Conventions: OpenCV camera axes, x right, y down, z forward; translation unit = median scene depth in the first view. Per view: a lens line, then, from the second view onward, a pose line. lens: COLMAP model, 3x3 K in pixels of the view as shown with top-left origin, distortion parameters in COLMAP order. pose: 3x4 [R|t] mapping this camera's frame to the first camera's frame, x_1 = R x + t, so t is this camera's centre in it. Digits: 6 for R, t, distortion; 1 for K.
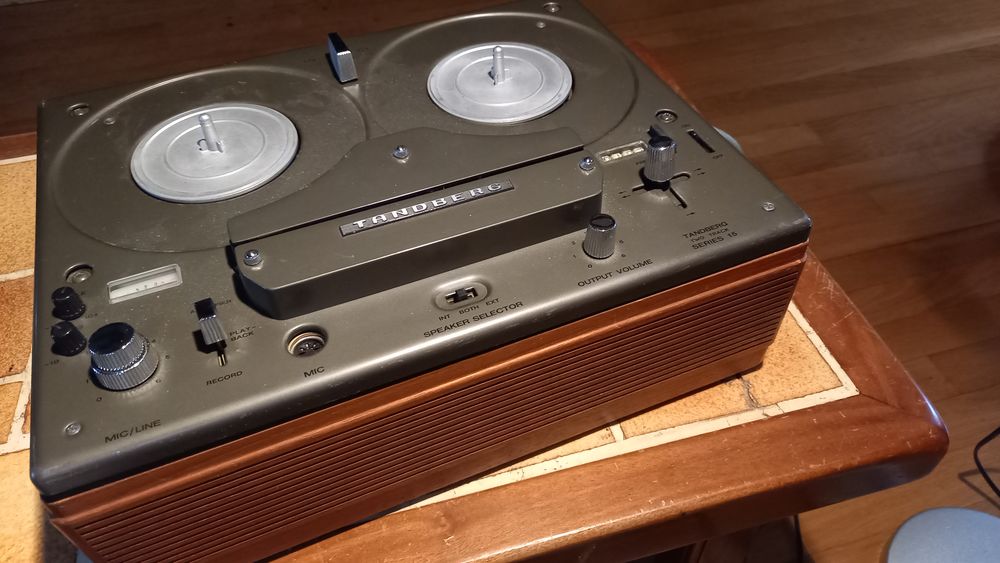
lens RADIAL K [[768.5, 0, 534.7], [0, 768.5, 281.7], [0, 0, 1]] dist [0.031525, -0.118888]
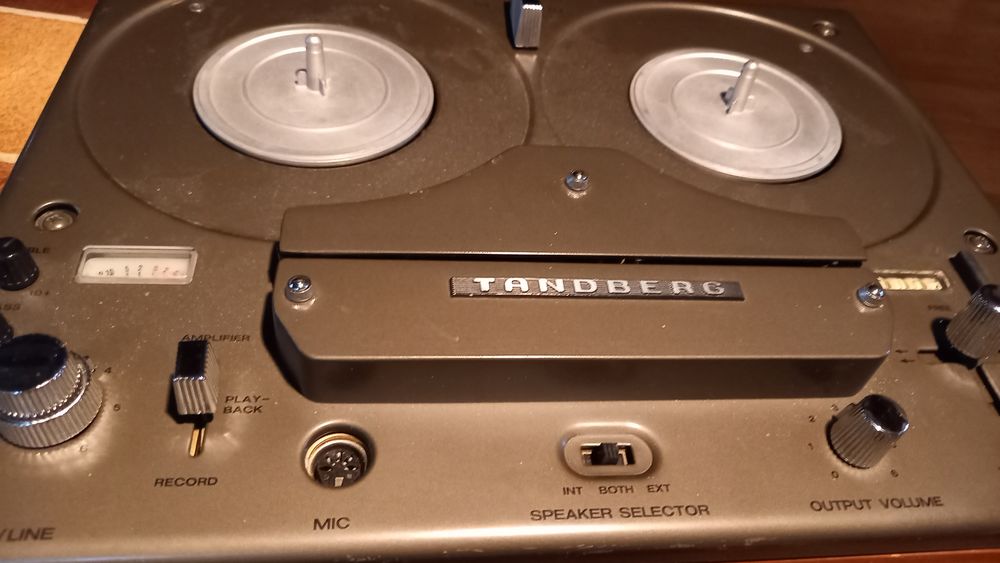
lens RADIAL K [[811.0, 0, 530.6], [0, 811.0, 281.4], [0, 0, 1]] dist [0.003047, -0.089473]
pose [[0.943910, 0.311719, -0.108927, -0.101227], [-0.312192, 0.949928, 0.013126, -0.078386], [0.107564, 0.021617, 0.993963, 0.306149]]
